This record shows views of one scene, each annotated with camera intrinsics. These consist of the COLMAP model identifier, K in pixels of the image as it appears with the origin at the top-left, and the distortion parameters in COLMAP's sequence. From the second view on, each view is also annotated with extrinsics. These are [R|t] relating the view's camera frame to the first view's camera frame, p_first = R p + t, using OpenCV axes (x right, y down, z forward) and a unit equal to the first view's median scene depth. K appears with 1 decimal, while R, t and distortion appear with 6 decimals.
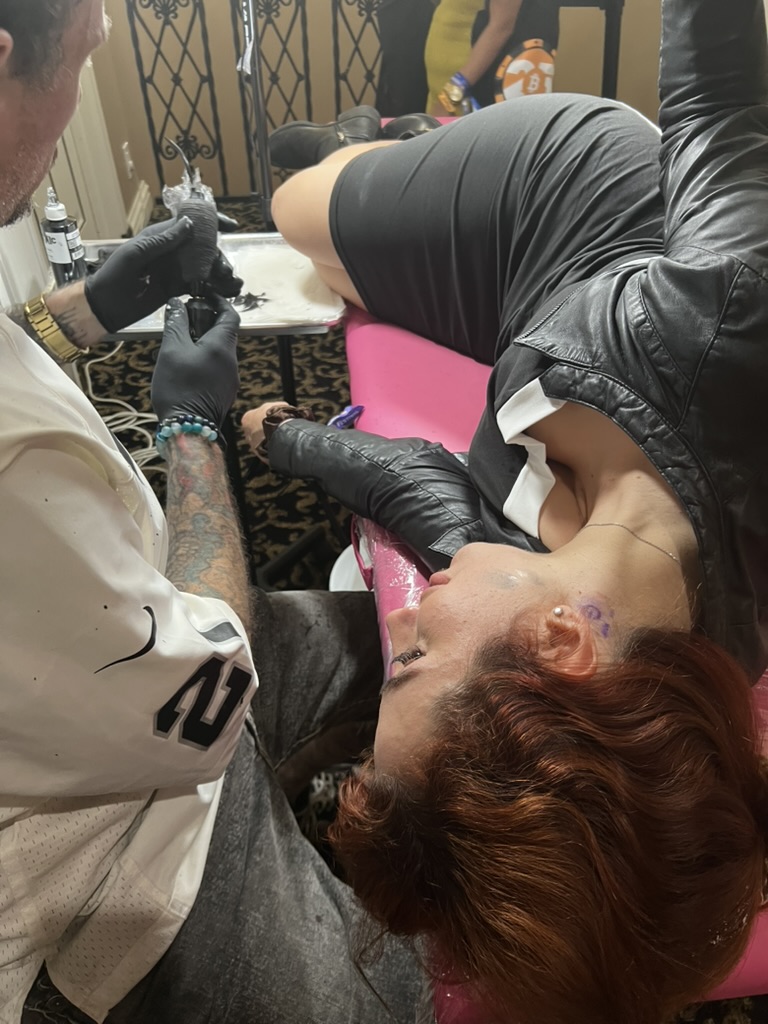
lens RADIAL K [[789.3, 0, 377.5], [0, 789.3, 505.1], [0, 0, 1]] dist [0.060386, -0.061385]
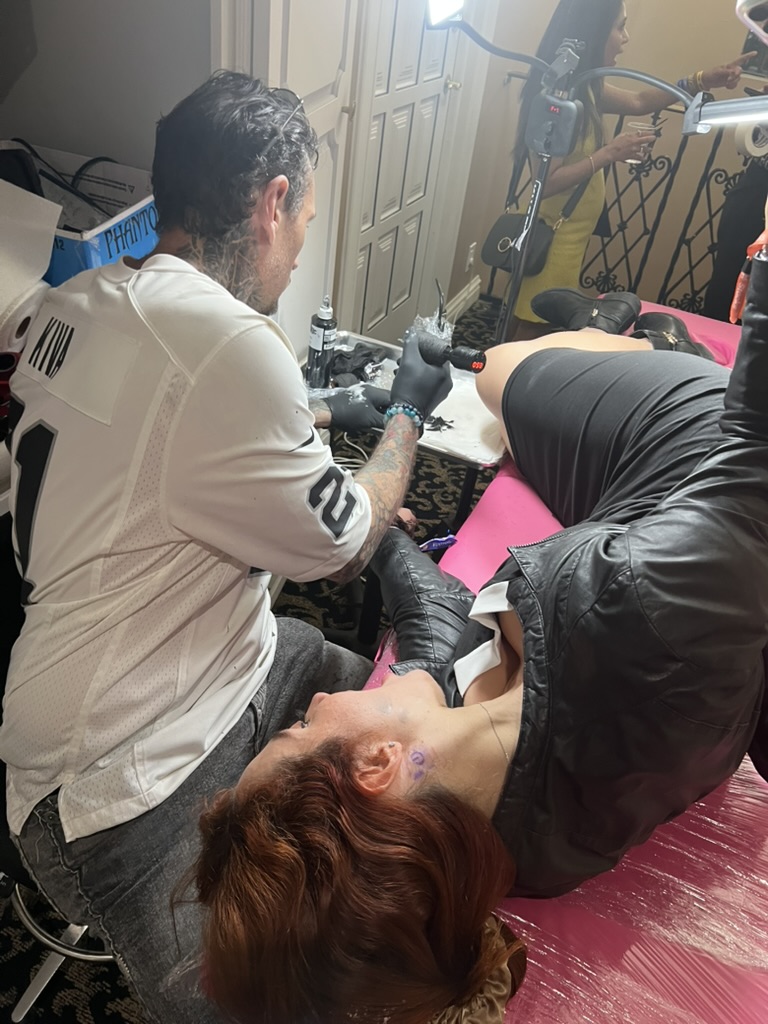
lens RADIAL K [[789.3, 0, 392.1], [0, 789.3, 523.2], [0, 0, 1]] dist [0.060386, -0.061385]
pose [[0.860486, 0.391742, -0.325734, 0.344244], [-0.410584, 0.911746, 0.011874, -0.150674], [0.301638, 0.123523, 0.945387, -0.219084]]
